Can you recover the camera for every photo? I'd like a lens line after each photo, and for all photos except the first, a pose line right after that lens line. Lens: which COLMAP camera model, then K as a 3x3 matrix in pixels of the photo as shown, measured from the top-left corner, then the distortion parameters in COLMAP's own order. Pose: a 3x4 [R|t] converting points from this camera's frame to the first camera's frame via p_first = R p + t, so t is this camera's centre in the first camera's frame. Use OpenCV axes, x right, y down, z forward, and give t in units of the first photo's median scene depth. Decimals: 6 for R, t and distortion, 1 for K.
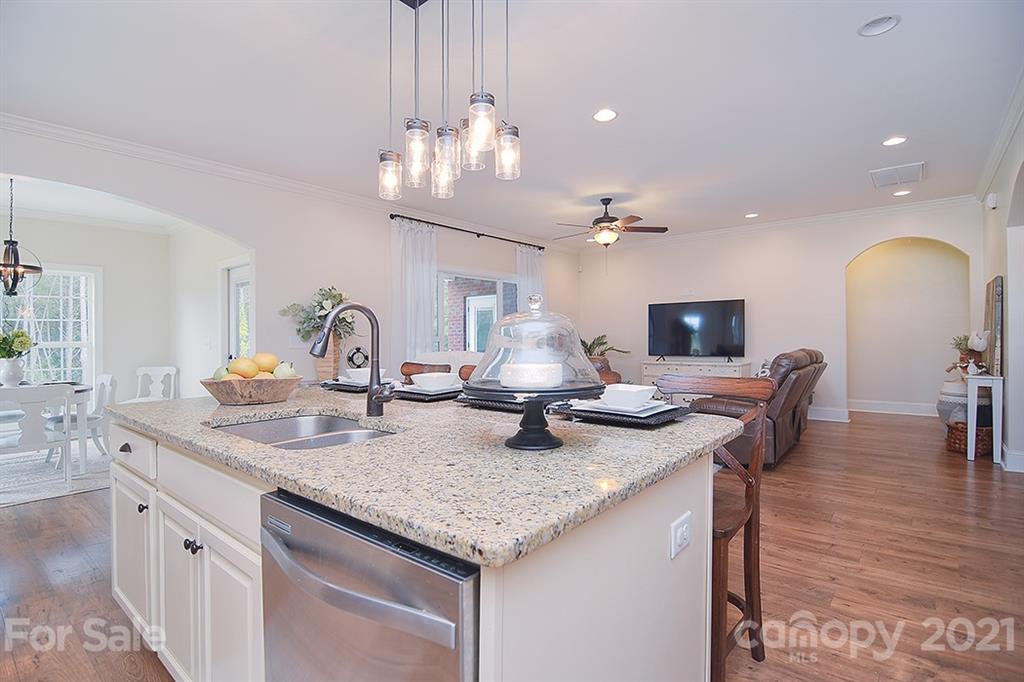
lens RADIAL K [[500.6, 0, 515.2], [0, 500.6, 337.6], [0, 0, 1]] dist [-0.013821, -0.004108]
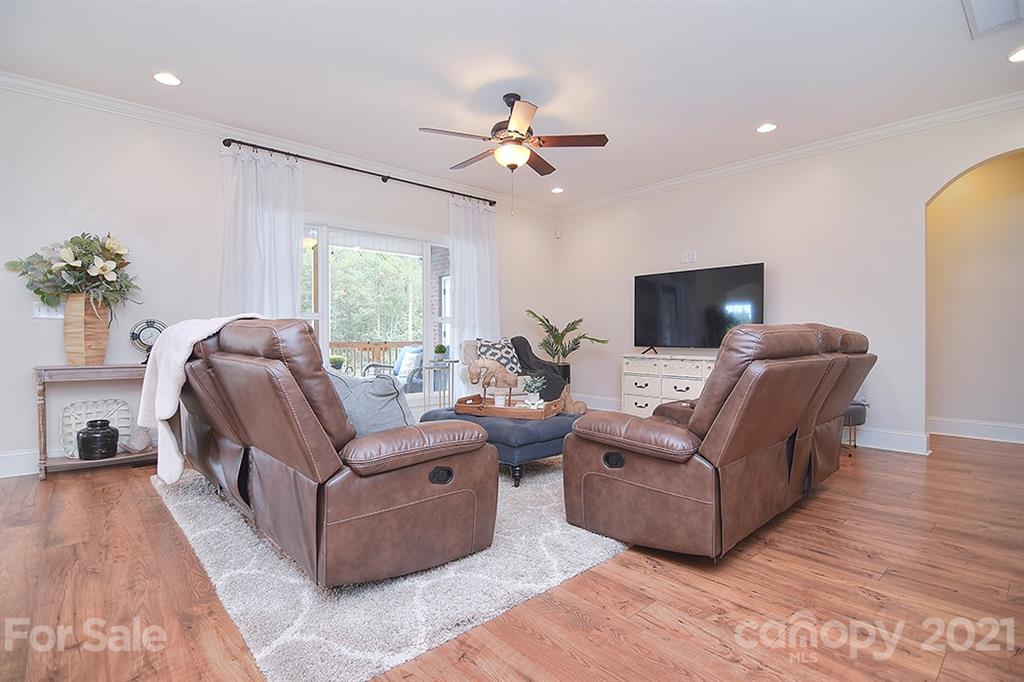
lens RADIAL K [[504.5, 0, 511.7], [0, 504.5, 336.2], [0, 0, 1]] dist [-0.015007, -0.000303]
pose [[0.990303, 0.013070, -0.138309, 0.203770], [-0.013024, 0.999914, 0.001234, 0.024073], [0.138313, 0.000580, 0.990388, 0.262038]]
